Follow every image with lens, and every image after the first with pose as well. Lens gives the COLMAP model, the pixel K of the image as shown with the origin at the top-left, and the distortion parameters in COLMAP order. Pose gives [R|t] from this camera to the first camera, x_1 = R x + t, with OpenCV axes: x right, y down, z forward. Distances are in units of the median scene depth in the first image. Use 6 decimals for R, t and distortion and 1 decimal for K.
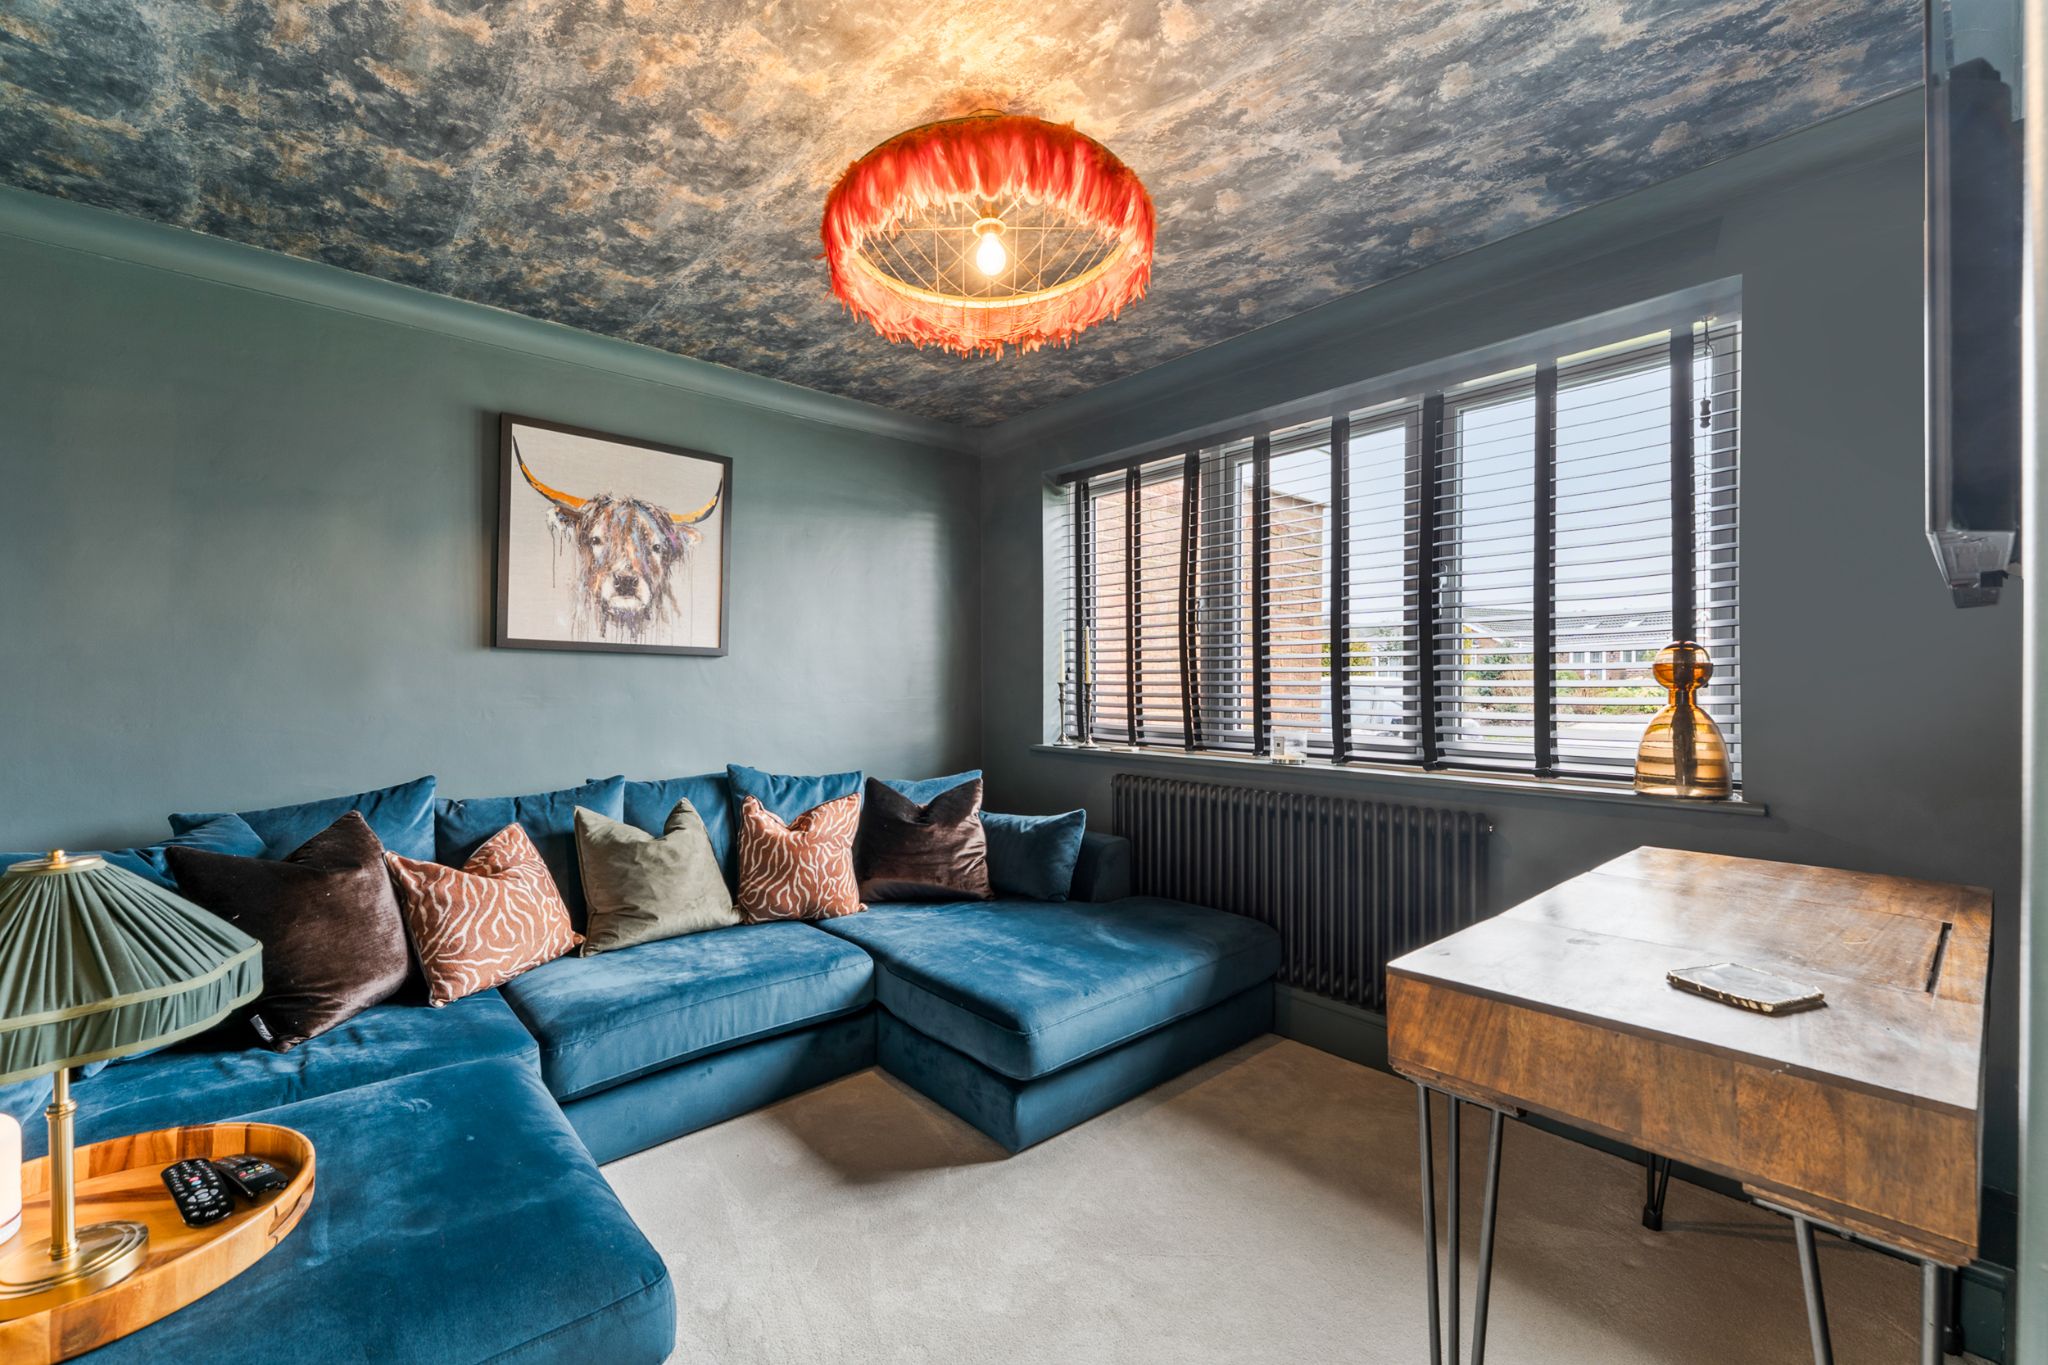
lens RADIAL K [[844.9, 0, 1026.1], [0, 844.9, 672.3], [0, 0, 1]] dist [-0.000779, -0.000486]
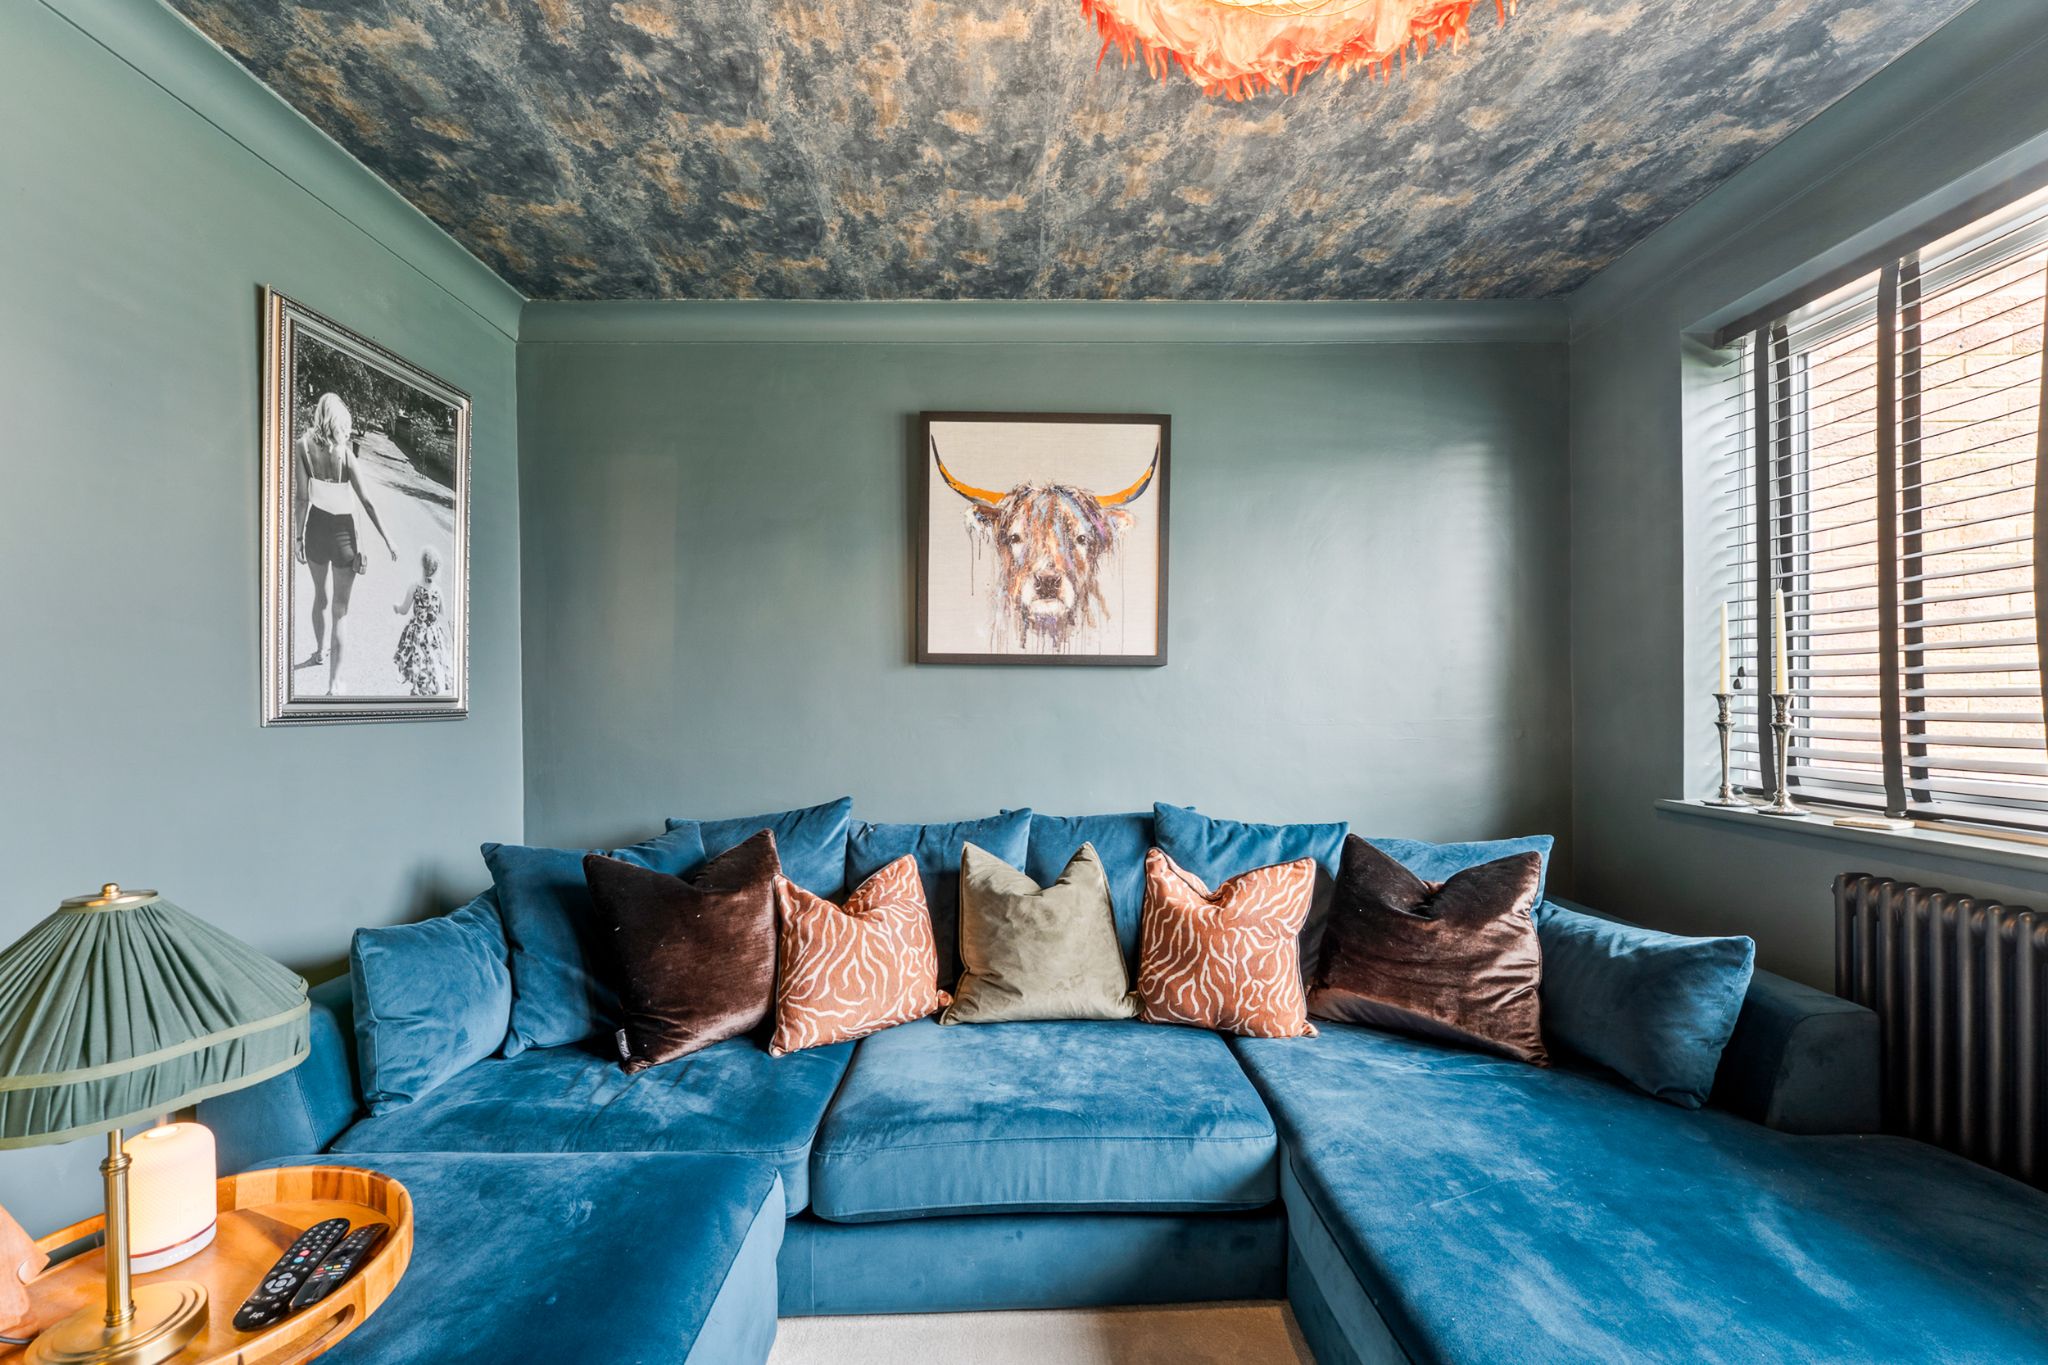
lens RADIAL K [[857.1, 0, 1022.5], [0, 857.1, 705.0], [0, 0, 1]] dist [0.001837, -0.000251]
pose [[0.756986, -0.003825, -0.653420, 0.085506], [0.016073, 0.999789, 0.012767, 0.006705], [0.653233, -0.020167, 0.756888, 0.356342]]
